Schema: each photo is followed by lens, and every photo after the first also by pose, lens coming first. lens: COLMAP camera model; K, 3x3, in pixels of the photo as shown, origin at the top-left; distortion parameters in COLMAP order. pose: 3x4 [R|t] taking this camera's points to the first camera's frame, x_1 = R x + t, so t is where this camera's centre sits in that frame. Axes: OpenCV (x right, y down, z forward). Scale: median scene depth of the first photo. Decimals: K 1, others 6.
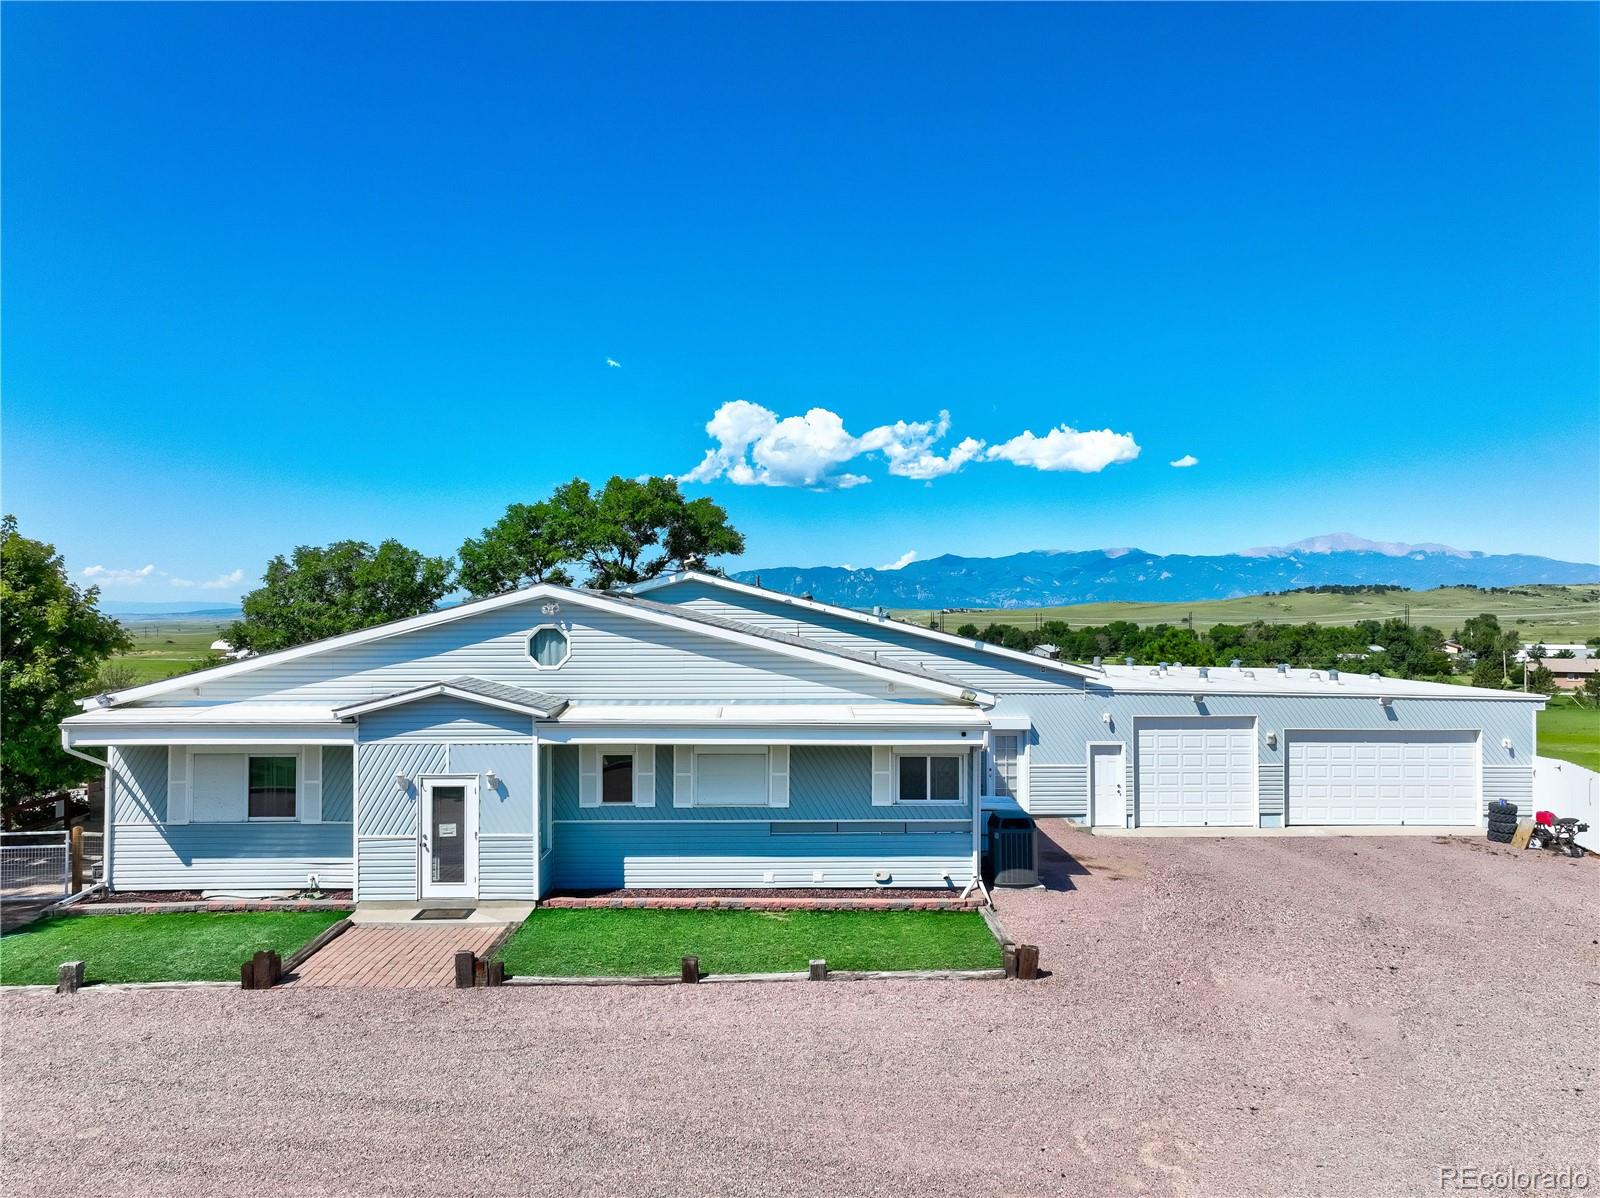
lens RADIAL K [[1122.8, 0, 800.0], [0, 1122.8, 599.0], [0, 0, 1]] dist [0.006728, 0.031443]
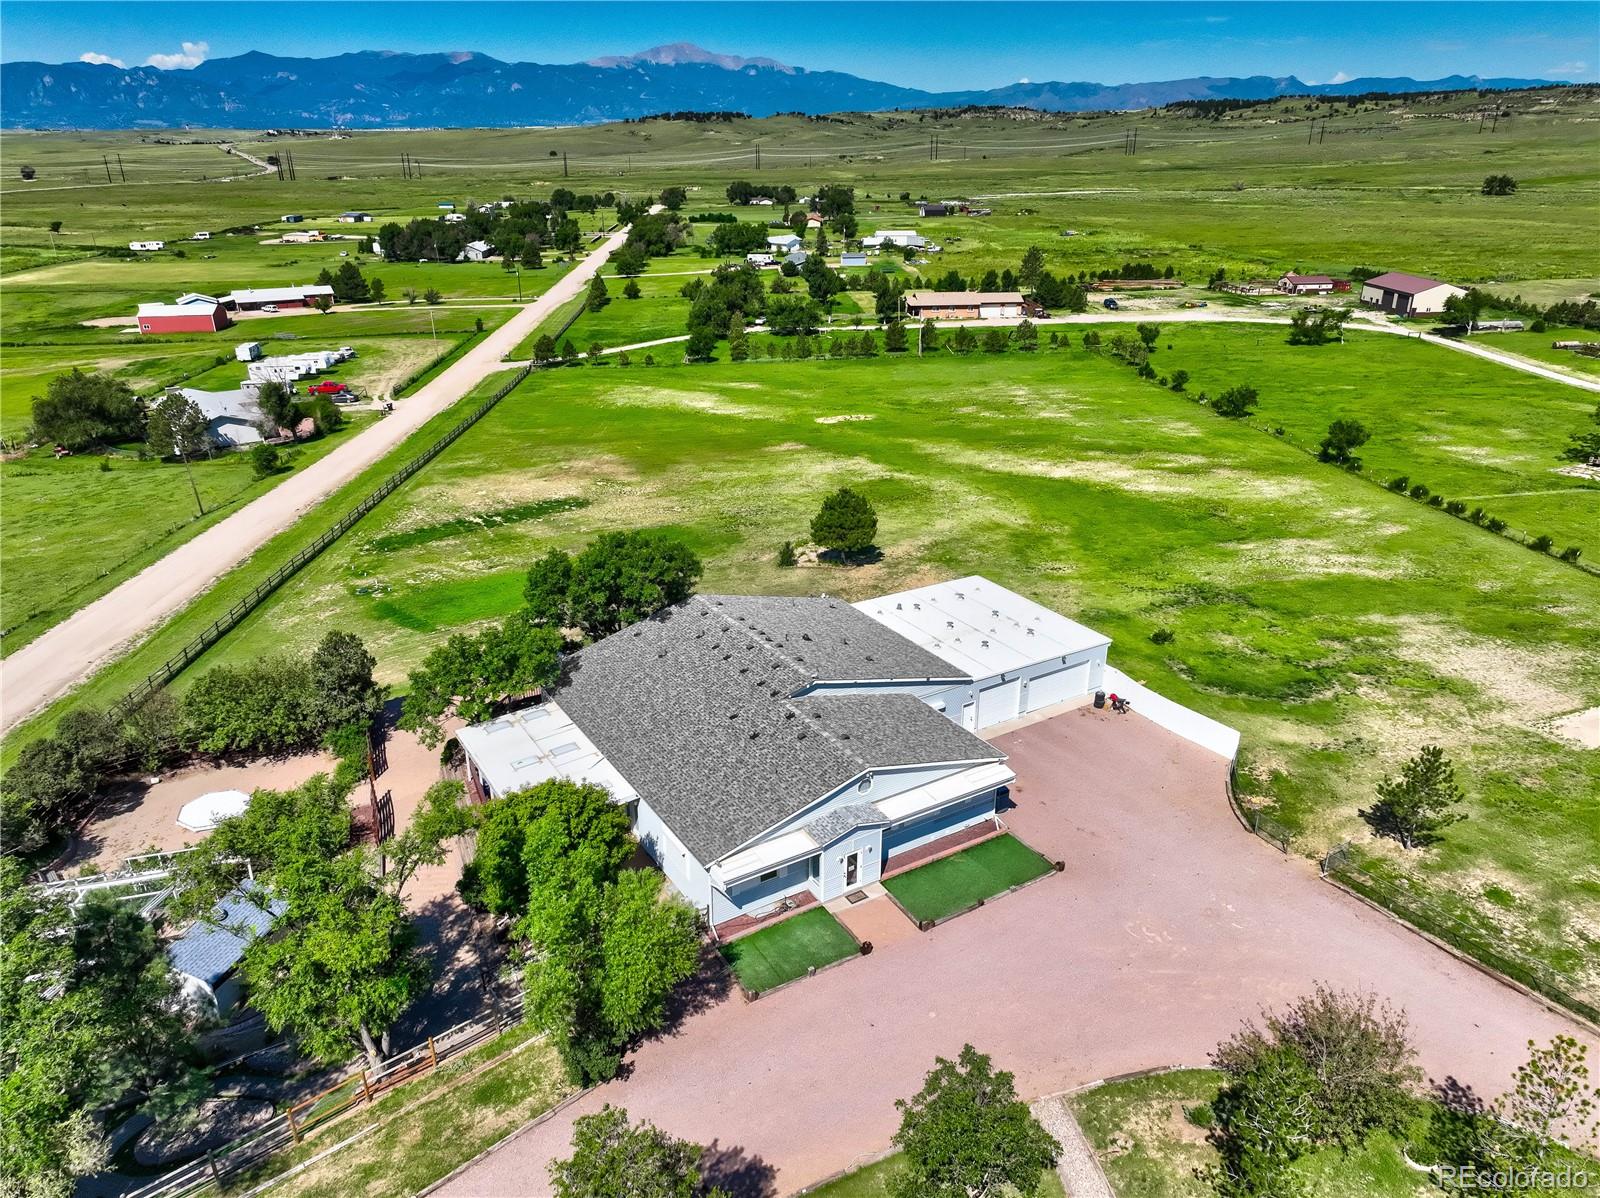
lens RADIAL K [[1122.8, 0, 800.0], [0, 1122.8, 599.0], [0, 0, 1]] dist [0.006728, 0.031443]
pose [[0.857003, -0.201126, 0.474441, -1.423612], [-0.003280, 0.918540, 0.395314, -1.298082], [-0.515301, -0.340341, 0.786532, -0.709979]]
